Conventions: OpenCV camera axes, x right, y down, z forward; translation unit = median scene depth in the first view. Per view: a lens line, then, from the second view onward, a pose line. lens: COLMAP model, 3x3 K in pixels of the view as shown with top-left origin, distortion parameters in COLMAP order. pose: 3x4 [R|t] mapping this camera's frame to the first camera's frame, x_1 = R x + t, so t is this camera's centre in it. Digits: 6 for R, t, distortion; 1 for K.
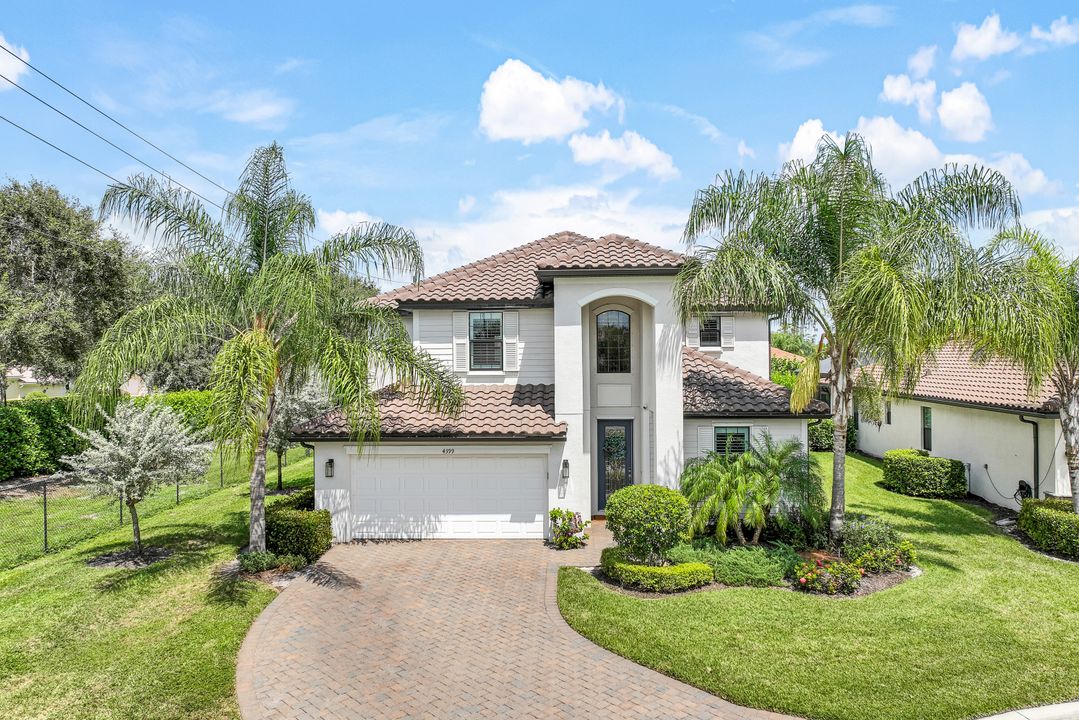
lens RADIAL K [[757.7, 0, 556.6], [0, 757.7, 362.4], [0, 0, 1]] dist [0.001769, 0.000670]
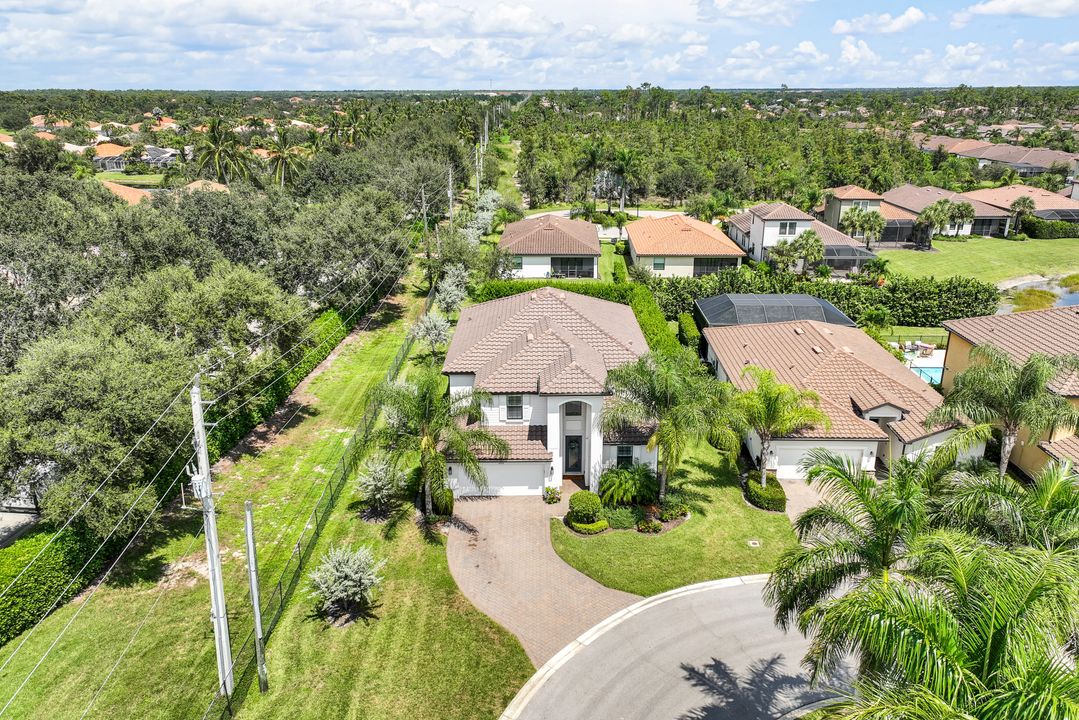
lens RADIAL K [[757.7, 0, 556.6], [0, 757.7, 362.4], [0, 0, 1]] dist [0.001769, 0.000670]
pose [[0.998717, -0.005744, 0.050320, -0.089515], [-0.011969, 0.938632, 0.344712, -0.981887], [-0.049212, -0.344872, 0.937359, -1.083338]]
